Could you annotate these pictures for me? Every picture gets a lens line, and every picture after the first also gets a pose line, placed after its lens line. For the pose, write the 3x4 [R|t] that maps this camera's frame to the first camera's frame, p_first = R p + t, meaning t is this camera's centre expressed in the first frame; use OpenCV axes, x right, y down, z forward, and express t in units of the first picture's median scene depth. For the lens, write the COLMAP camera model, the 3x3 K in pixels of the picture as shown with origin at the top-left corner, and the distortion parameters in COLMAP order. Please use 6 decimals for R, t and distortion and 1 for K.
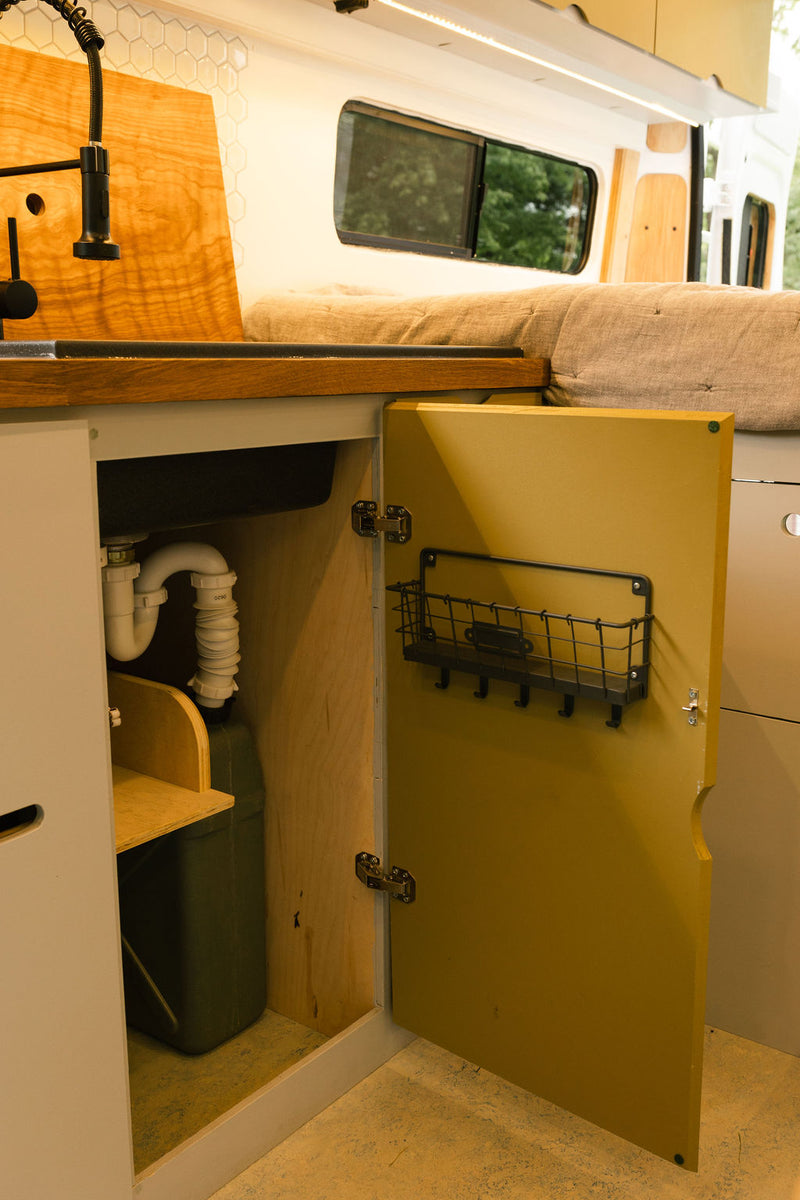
lens RADIAL K [[1148.9, 0, 401.7], [0, 1148.9, 584.1], [0, 0, 1]] dist [-0.002135, 0.000975]
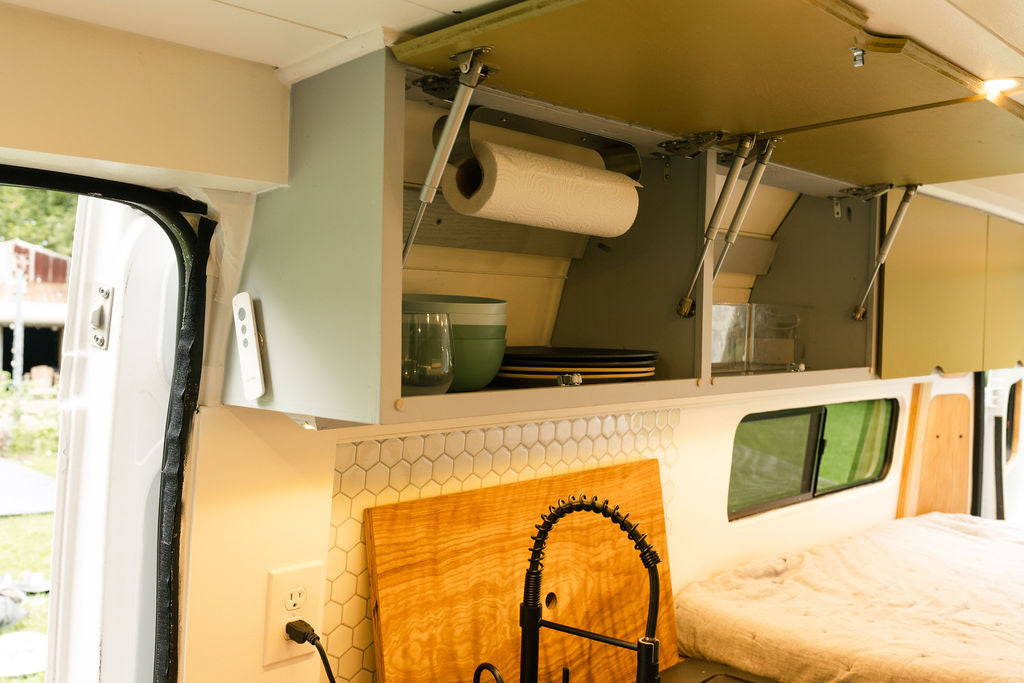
lens RADIAL K [[980.4, 0, 526.8], [0, 980.4, 345.0], [0, 0, 1]] dist [-0.002135, 0.000975]
pose [[0.997032, 0.018505, -0.074727, -0.237995], [-0.030993, 0.985027, -0.169592, -0.372612], [0.070470, 0.171405, 0.982677, -0.086667]]
